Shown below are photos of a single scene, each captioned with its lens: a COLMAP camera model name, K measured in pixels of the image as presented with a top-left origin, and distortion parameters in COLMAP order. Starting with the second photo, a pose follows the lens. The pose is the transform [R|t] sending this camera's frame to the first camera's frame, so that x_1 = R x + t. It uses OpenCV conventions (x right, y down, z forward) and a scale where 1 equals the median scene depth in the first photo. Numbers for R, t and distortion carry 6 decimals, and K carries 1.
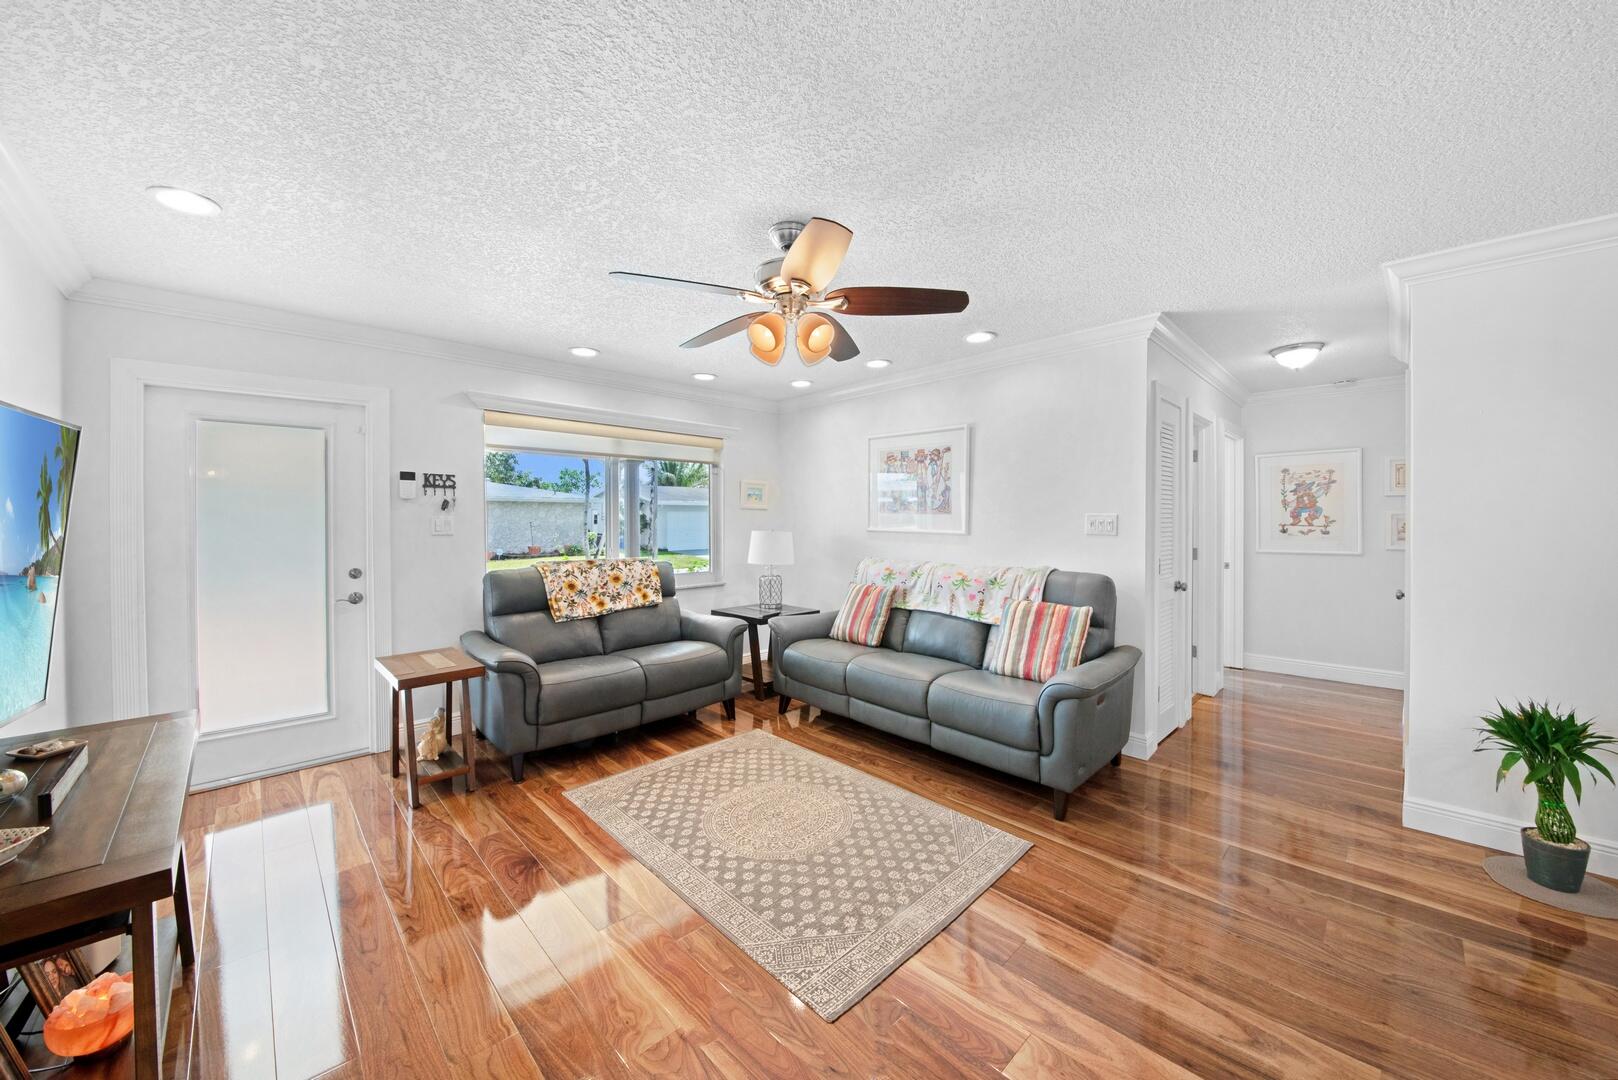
lens RADIAL K [[572.9, 0, 811.1], [0, 572.9, 529.3], [0, 0, 1]] dist [-0.010642, -0.004905]
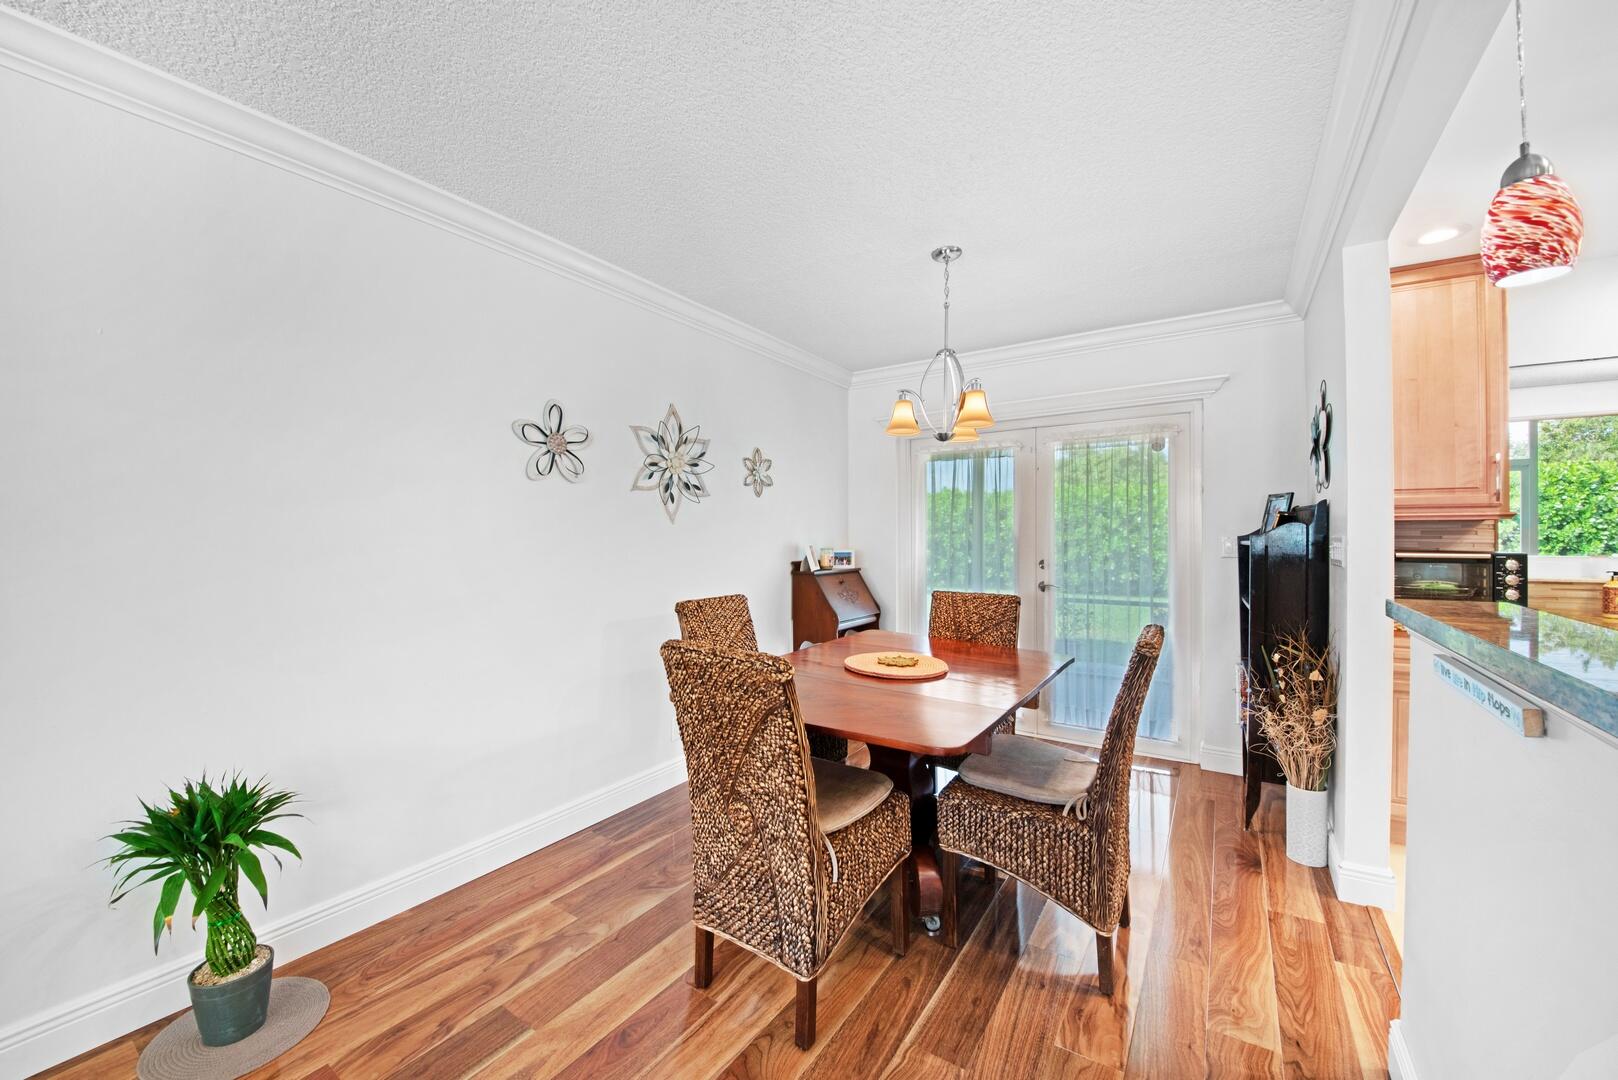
lens RADIAL K [[622.5, 0, 811.7], [0, 622.5, 532.4], [0, 0, 1]] dist [-0.021745, -0.000638]
pose [[-0.215295, 0.006603, 0.976527, 0.321733], [0.021489, 0.999767, -0.002022, 0.025210], [-0.976313, 0.020549, -0.215386, 0.309122]]
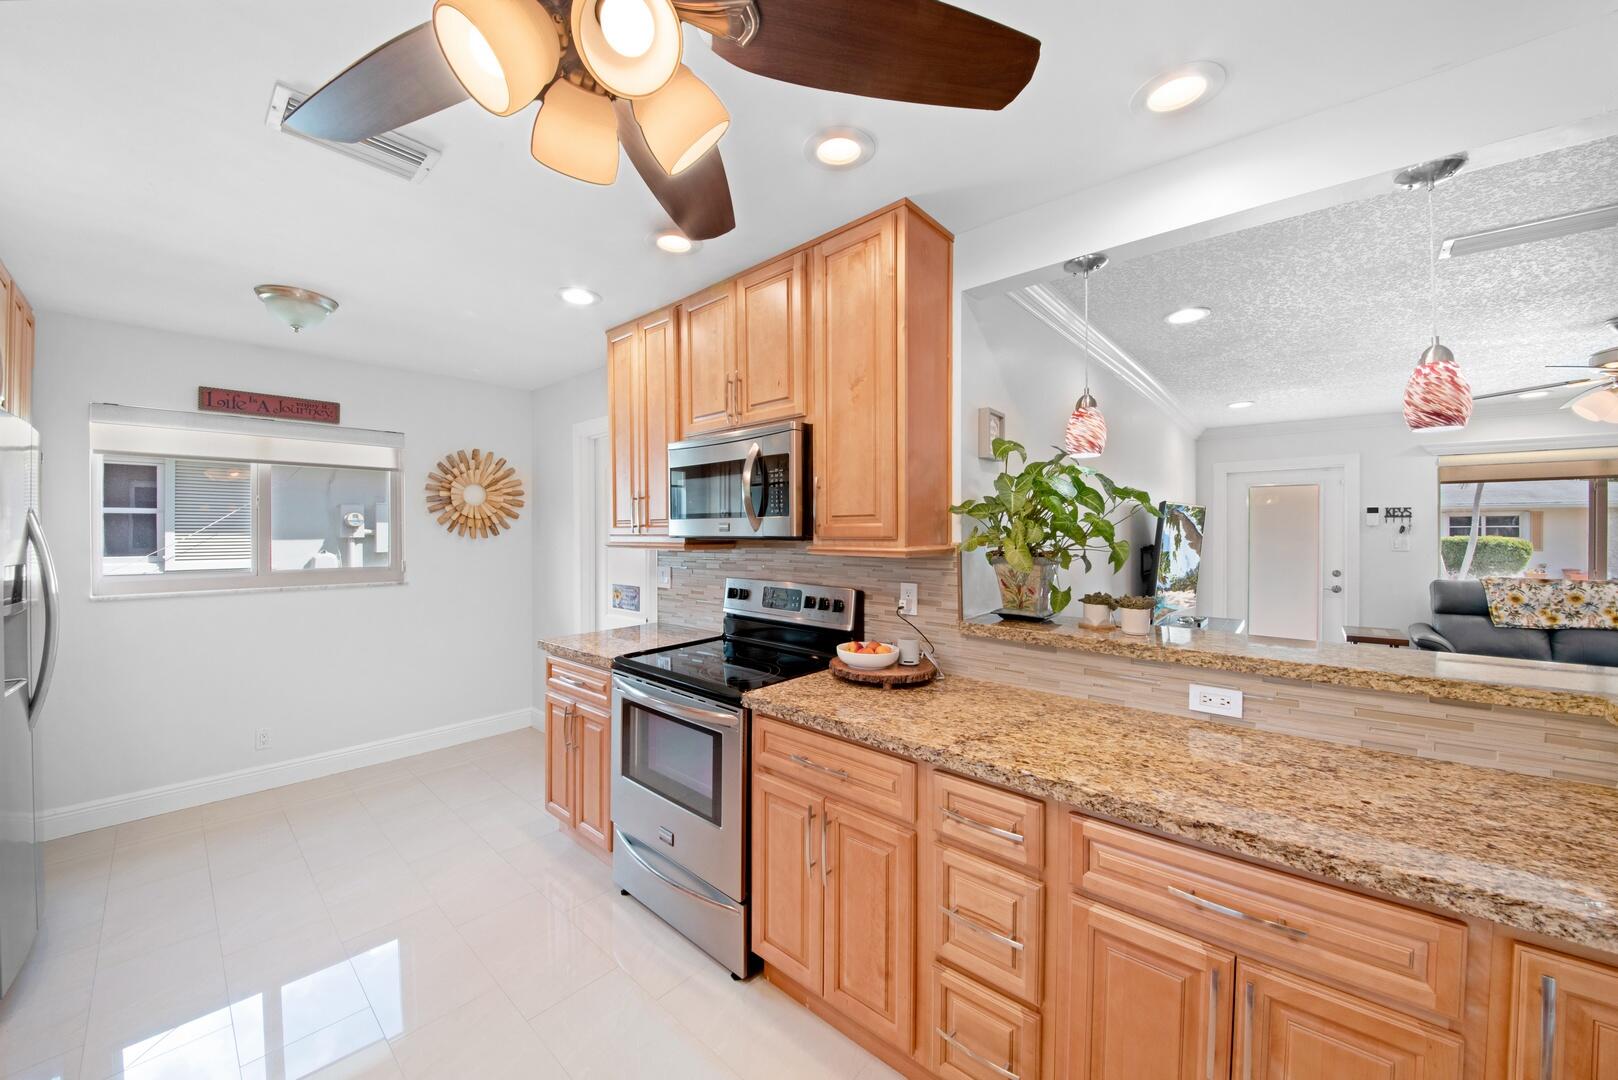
lens RADIAL K [[572.9, 0, 812.2], [0, 572.9, 535.8], [0, 0, 1]] dist [-0.010642, -0.004905]
pose [[0.071751, 0.009566, -0.997377, 0.789082], [-0.018163, 0.999801, 0.008283, -0.017300], [0.997257, 0.017521, 0.071910, -0.674748]]
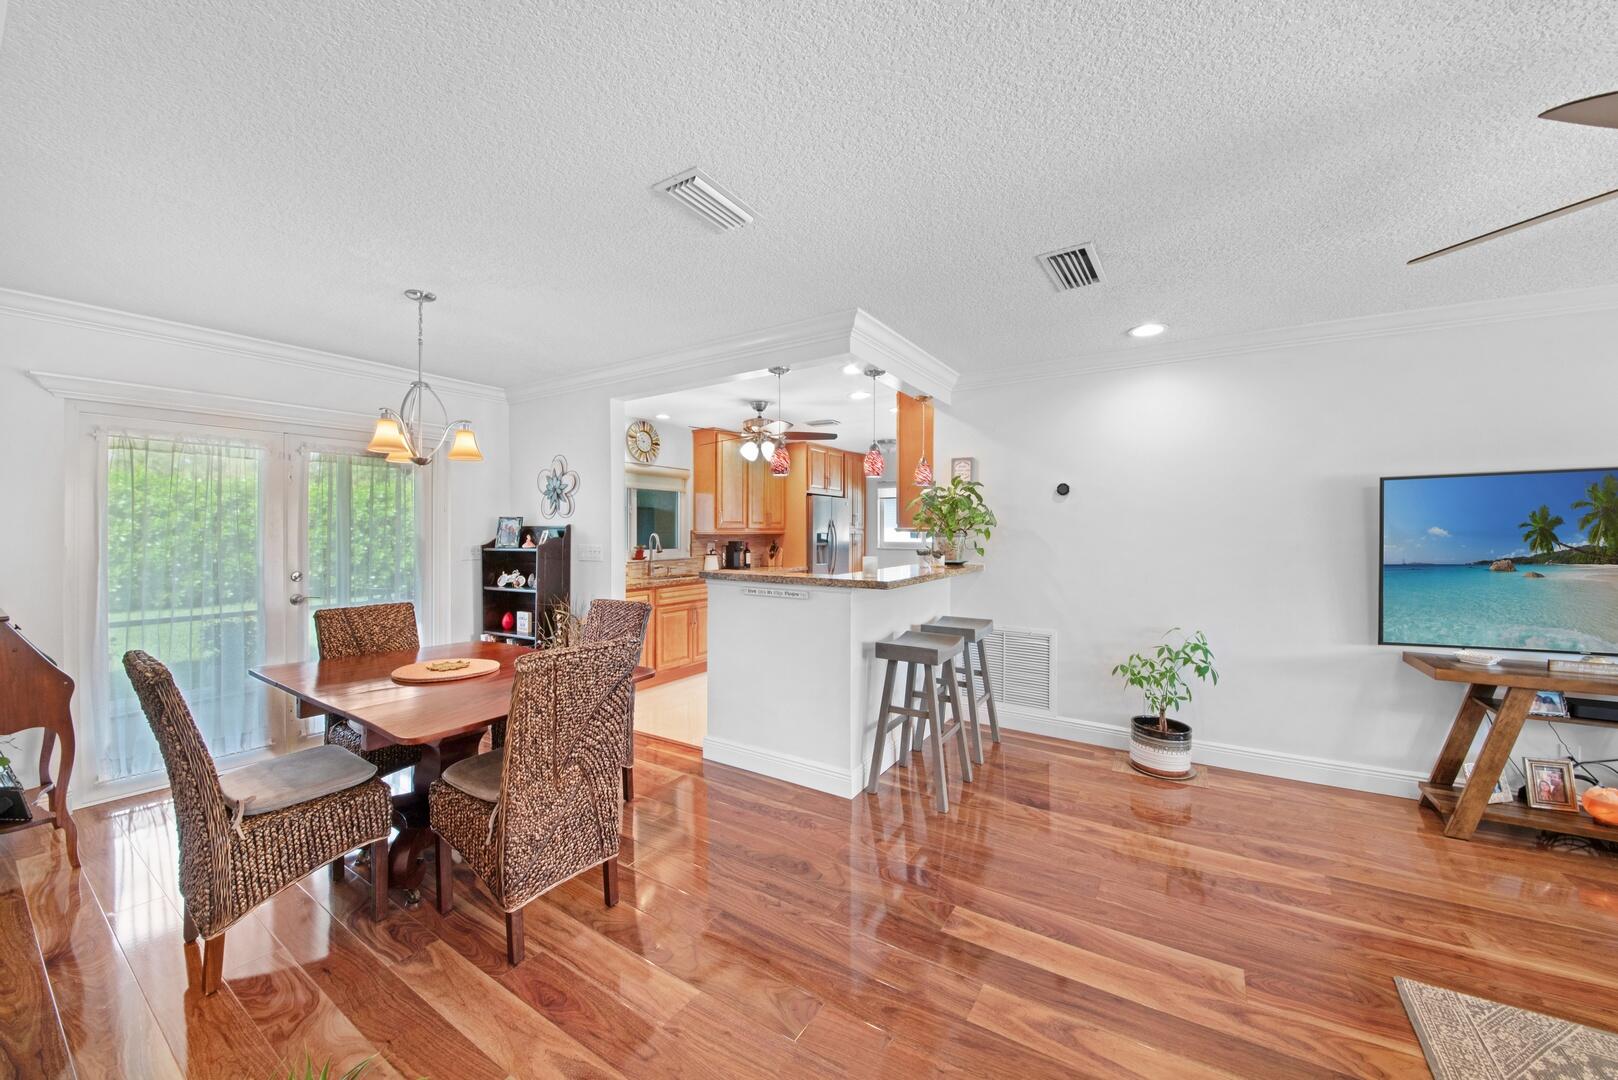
lens RADIAL K [[601.6, 0, 805.1], [0, 601.6, 527.0], [0, 0, 1]] dist [-0.010171, -0.003667]
pose [[-0.975302, -0.000044, -0.220878, 0.776181], [-0.002832, 0.999920, 0.012306, -0.022554], [0.220860, 0.012628, -0.975224, 1.003609]]
